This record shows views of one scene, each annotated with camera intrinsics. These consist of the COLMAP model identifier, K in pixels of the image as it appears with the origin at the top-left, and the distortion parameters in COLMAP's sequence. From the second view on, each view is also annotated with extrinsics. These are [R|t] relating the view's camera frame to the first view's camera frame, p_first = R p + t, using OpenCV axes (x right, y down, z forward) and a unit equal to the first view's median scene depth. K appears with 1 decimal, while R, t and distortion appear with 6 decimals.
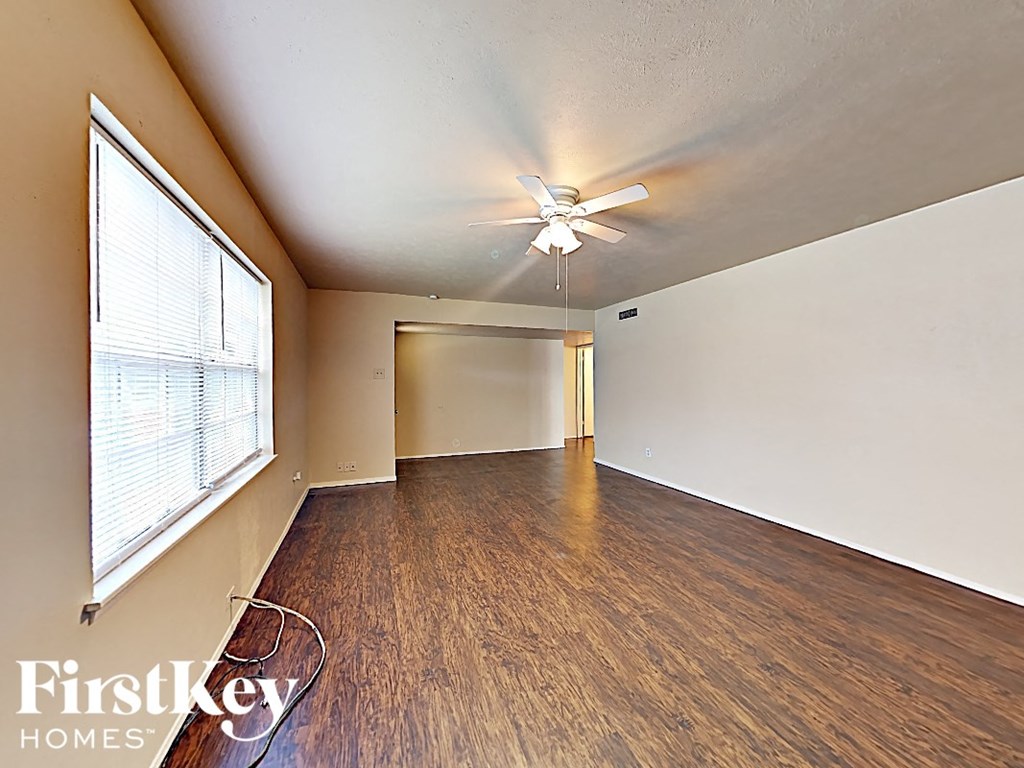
lens RADIAL K [[401.2, 0, 510.6], [0, 401.2, 379.7], [0, 0, 1]] dist [0.016338, 0.000054]
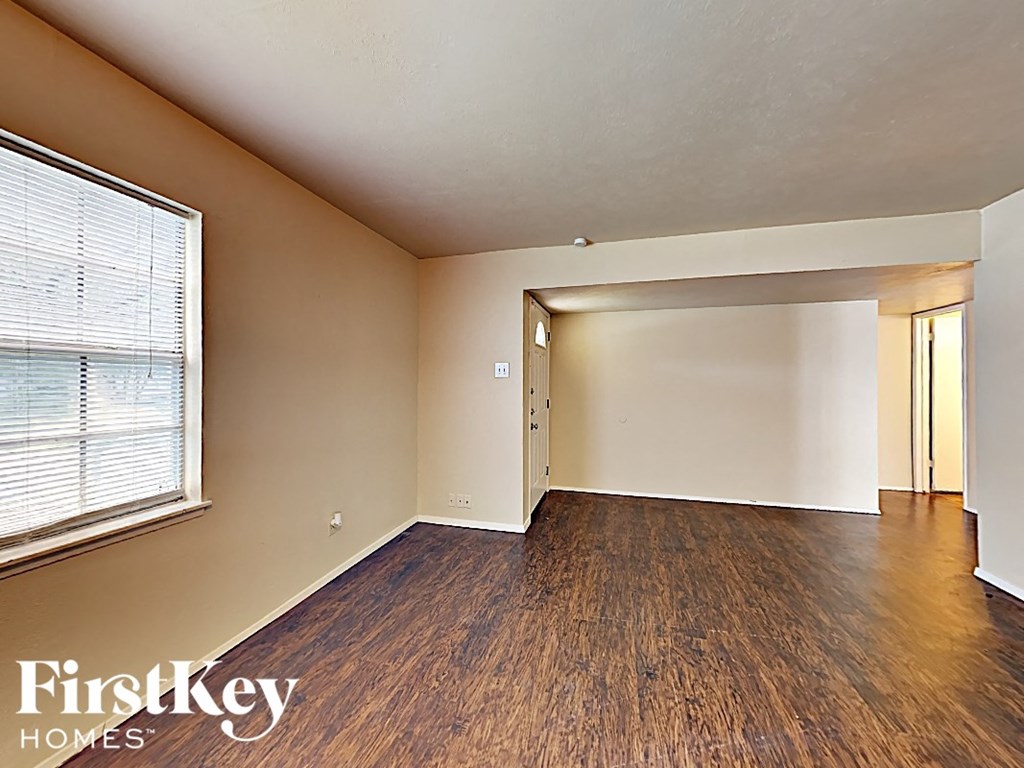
lens RADIAL K [[401.2, 0, 510.6], [0, 401.2, 379.7], [0, 0, 1]] dist [0.016338, 0.000054]
pose [[0.817912, 0.002174, -0.575339, 0.110854], [-0.003921, 0.999991, -0.001795, 0.004725], [0.575330, 0.003724, 0.817913, 0.690292]]
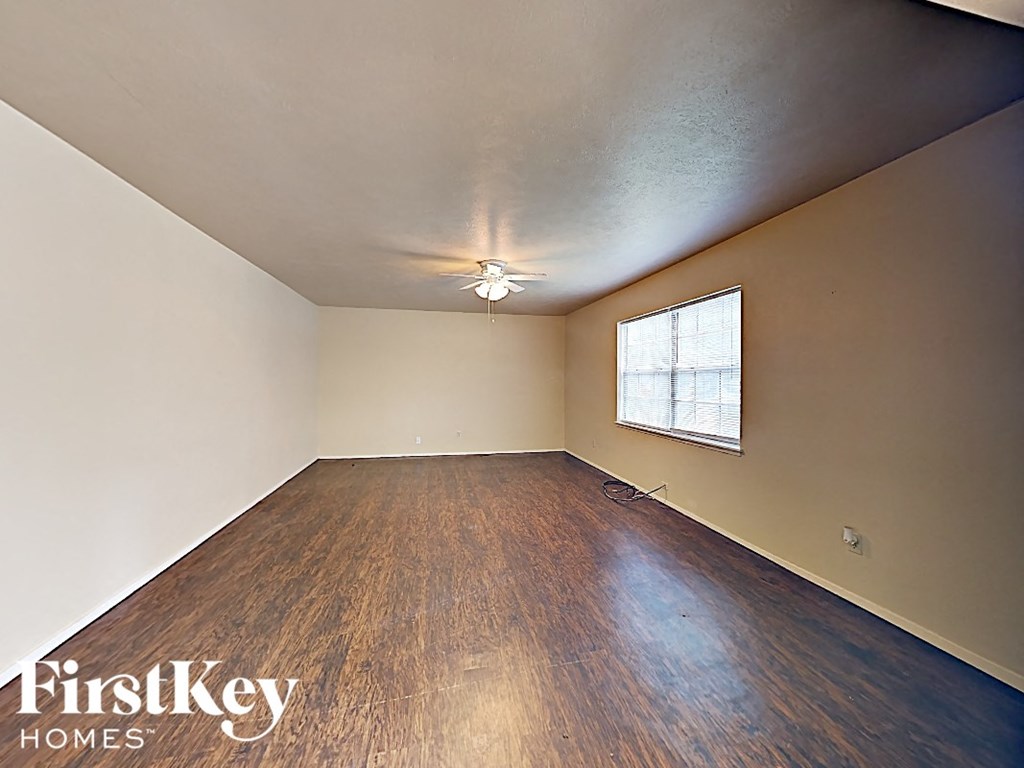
lens RADIAL K [[380.4, 0, 512.0], [0, 380.4, 384.0], [0, 0, 1]] dist [-0.014526, -0.000166]
pose [[-0.989236, -0.000146, 0.146326, -0.130990], [0.000595, 0.999987, 0.005026, 0.011457], [-0.146325, 0.005059, -0.989224, 1.835365]]
